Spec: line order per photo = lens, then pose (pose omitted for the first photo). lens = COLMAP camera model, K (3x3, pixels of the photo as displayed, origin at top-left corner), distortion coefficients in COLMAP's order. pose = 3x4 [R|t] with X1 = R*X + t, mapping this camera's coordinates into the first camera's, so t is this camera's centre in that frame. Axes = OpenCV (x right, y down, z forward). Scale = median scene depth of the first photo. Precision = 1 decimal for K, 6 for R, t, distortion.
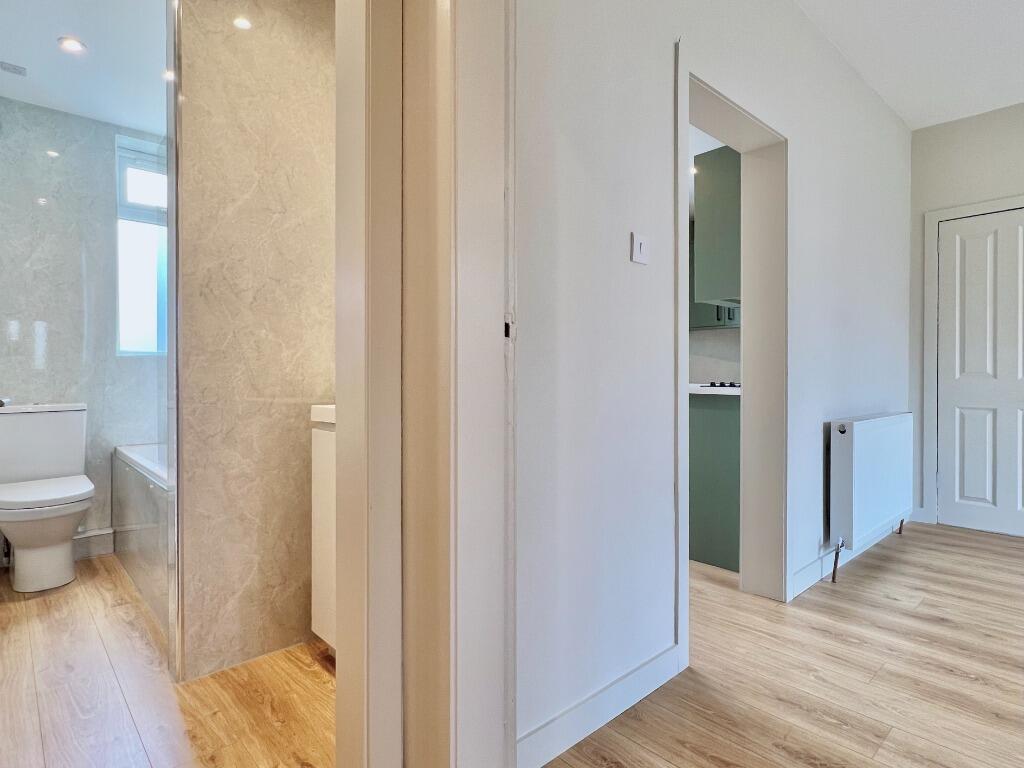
lens RADIAL K [[553.4, 0, 512.0], [0, 553.4, 384.0], [0, 0, 1]] dist [0.004356, 0.001337]
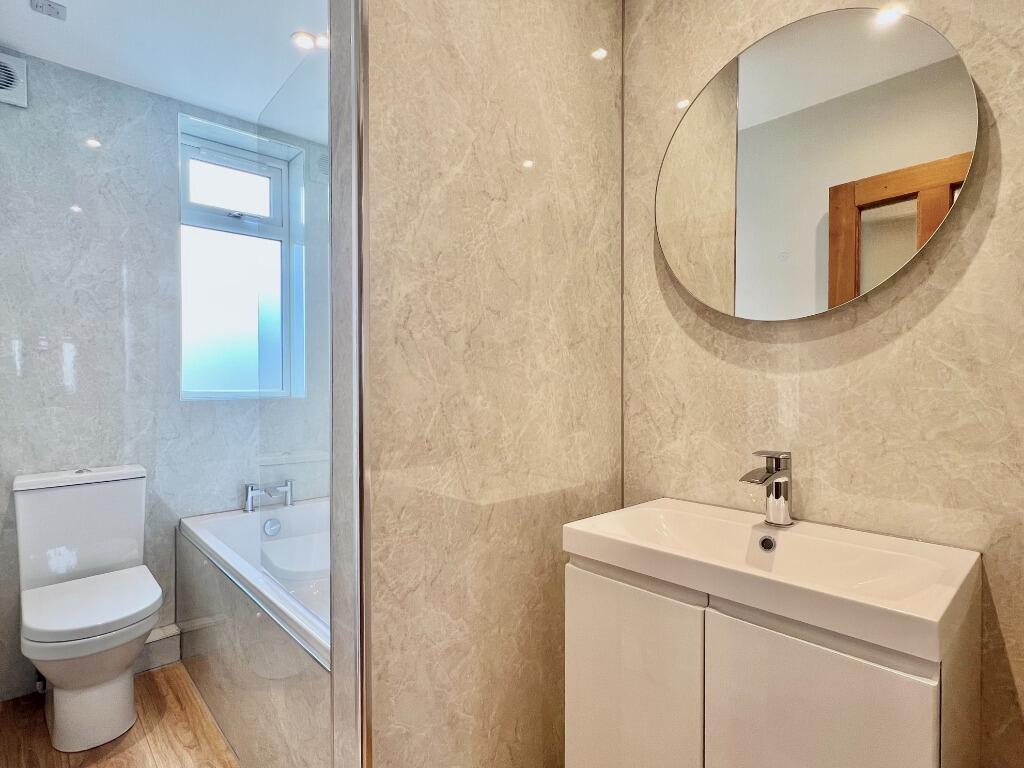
lens RADIAL K [[522.7, 0, 511.8], [0, 522.7, 392.1], [0, 0, 1]] dist [0.002127, 0.000685]
pose [[0.999981, -0.003299, 0.005161, -0.406301], [0.003280, 0.999988, 0.003605, -0.101507], [-0.005173, -0.003588, 0.999980, 0.428927]]
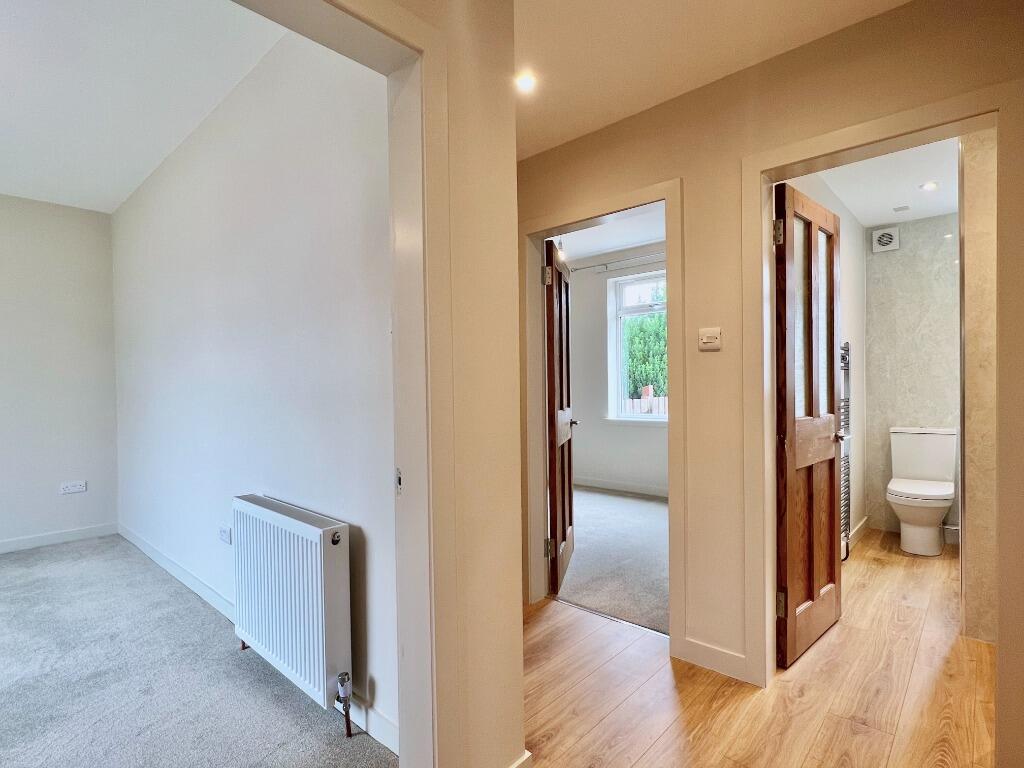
lens RADIAL K [[522.7, 0, 511.8], [0, 522.7, 392.1], [0, 0, 1]] dist [0.002127, 0.000685]
pose [[0.088663, 0.009513, -0.996016, 0.583512], [0.003721, 0.999944, 0.009881, -0.104970], [0.996055, -0.004582, 0.088622, -0.260077]]
